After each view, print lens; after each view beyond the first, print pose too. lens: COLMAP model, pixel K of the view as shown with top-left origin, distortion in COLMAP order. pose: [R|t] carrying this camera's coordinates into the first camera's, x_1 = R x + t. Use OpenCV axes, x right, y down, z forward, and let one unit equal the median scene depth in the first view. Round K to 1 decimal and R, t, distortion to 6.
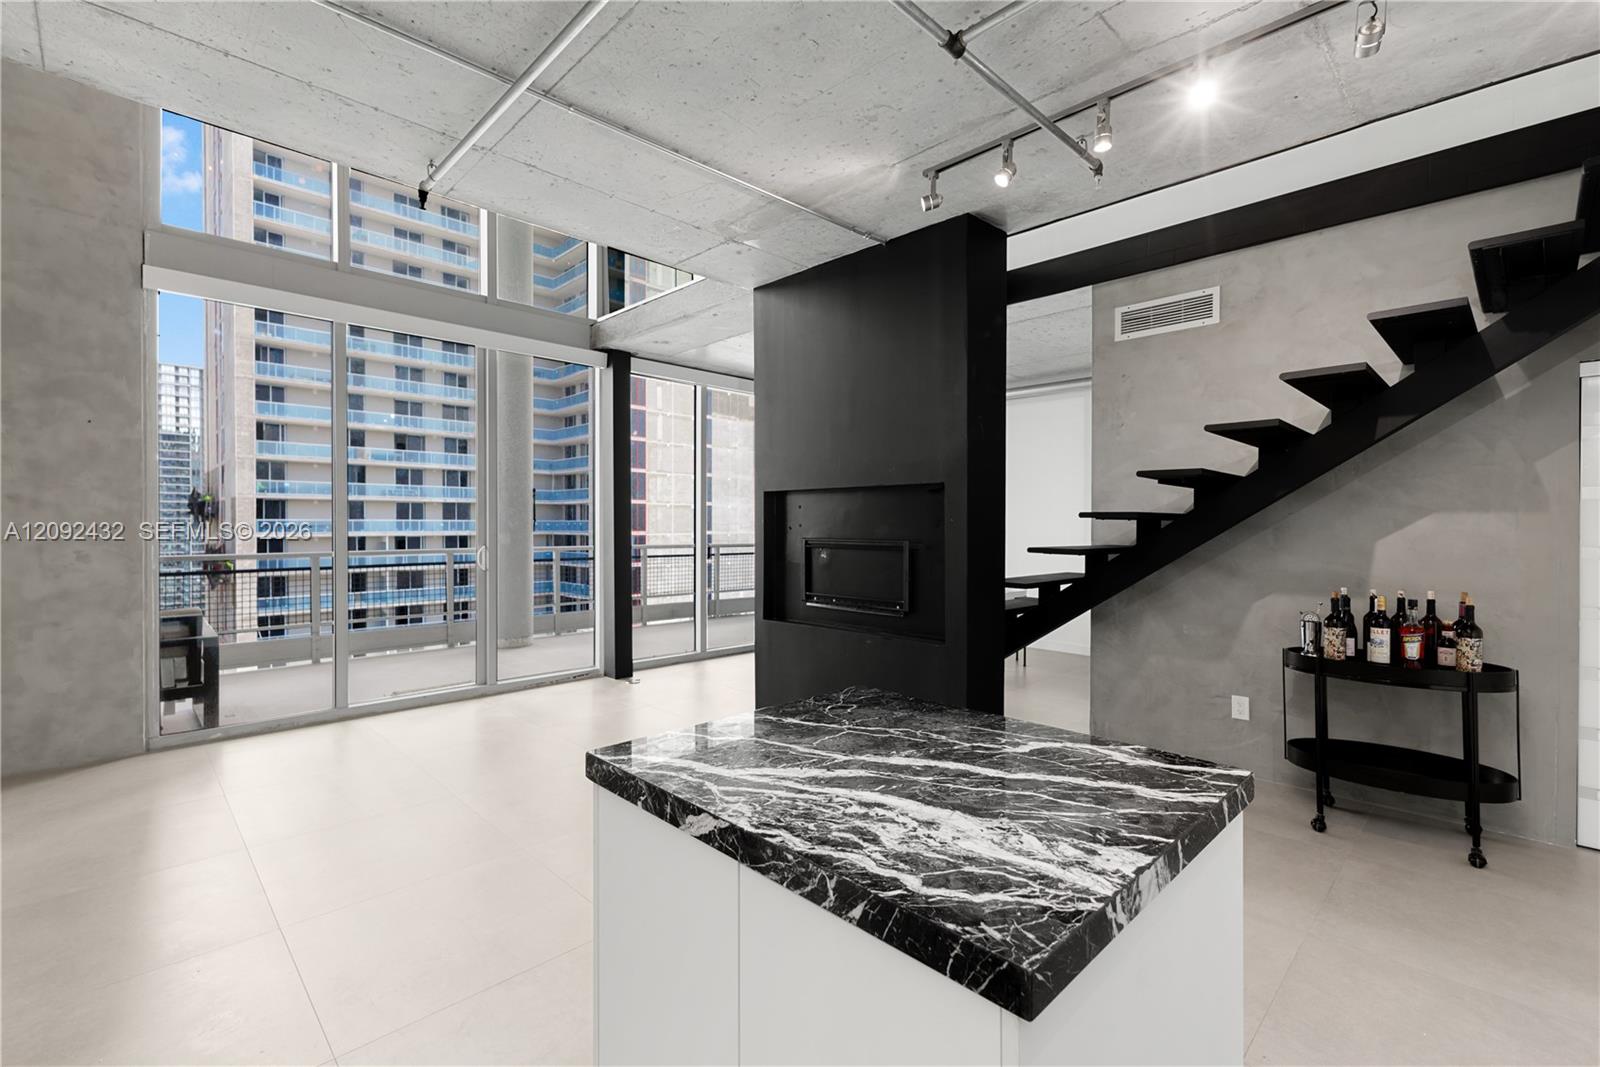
lens RADIAL K [[703.6, 0, 815.0], [0, 703.6, 535.6], [0, 0, 1]] dist [0.014957, -0.004212]
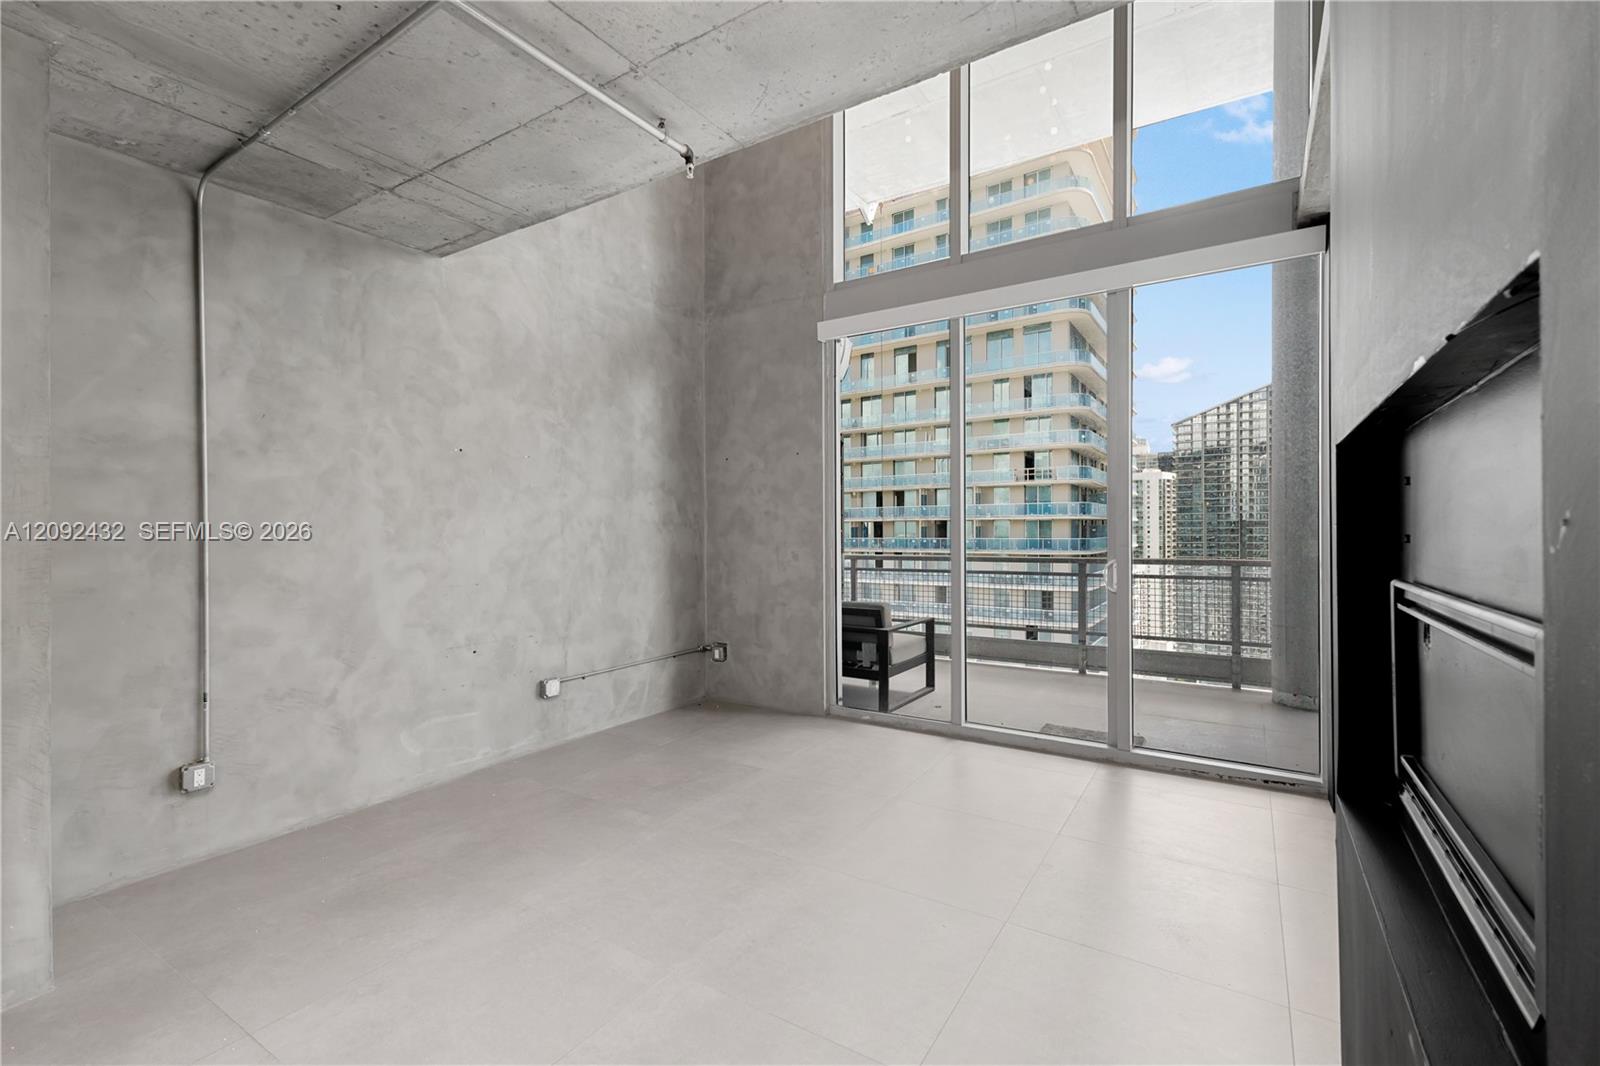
lens RADIAL K [[703.6, 0, 803.3], [0, 703.6, 532.7], [0, 0, 1]] dist [0.014957, -0.004212]
pose [[0.217620, 0.004575, -0.976023, 0.273111], [-0.005625, 0.999978, 0.003433, -0.018938], [0.976017, 0.004743, 0.217641, 0.748628]]
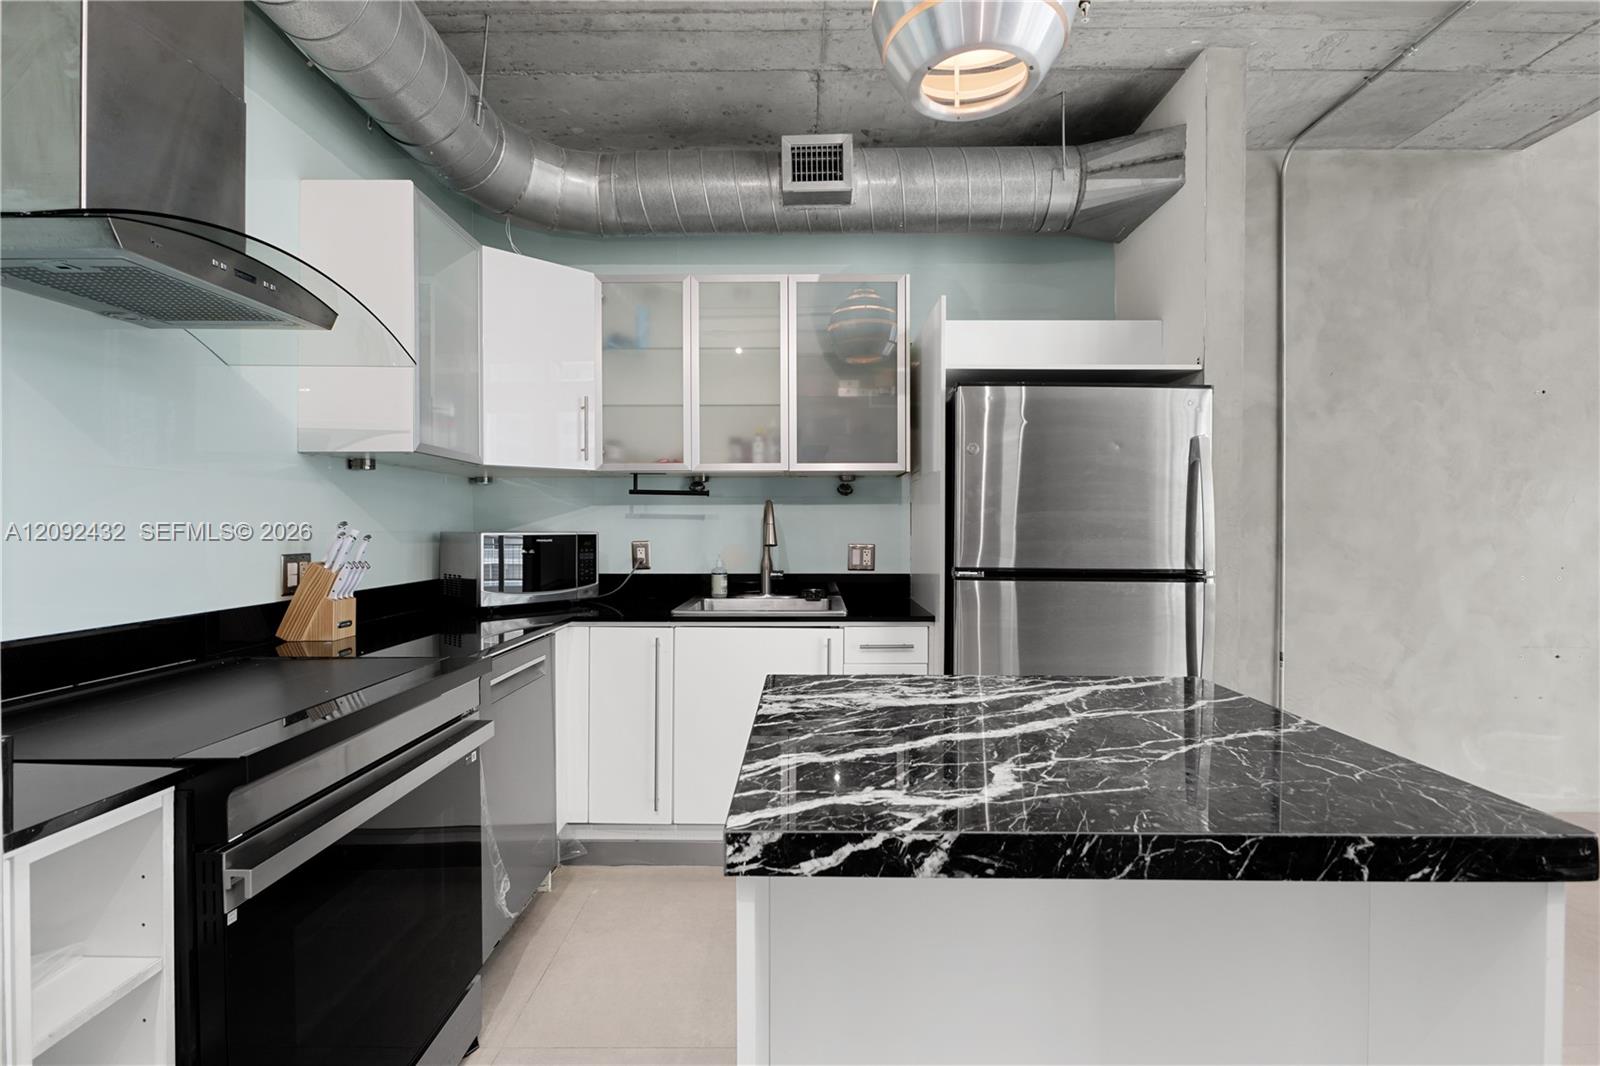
lens RADIAL K [[729.3, 0, 806.7], [0, 729.3, 529.7], [0, 0, 1]] dist [-0.004397, -0.002647]
pose [[-0.708931, 0.001529, -0.705276, 0.321581], [-0.012694, 0.999808, 0.014927, 0.021157], [0.705164, 0.019535, -0.708776, 0.474066]]
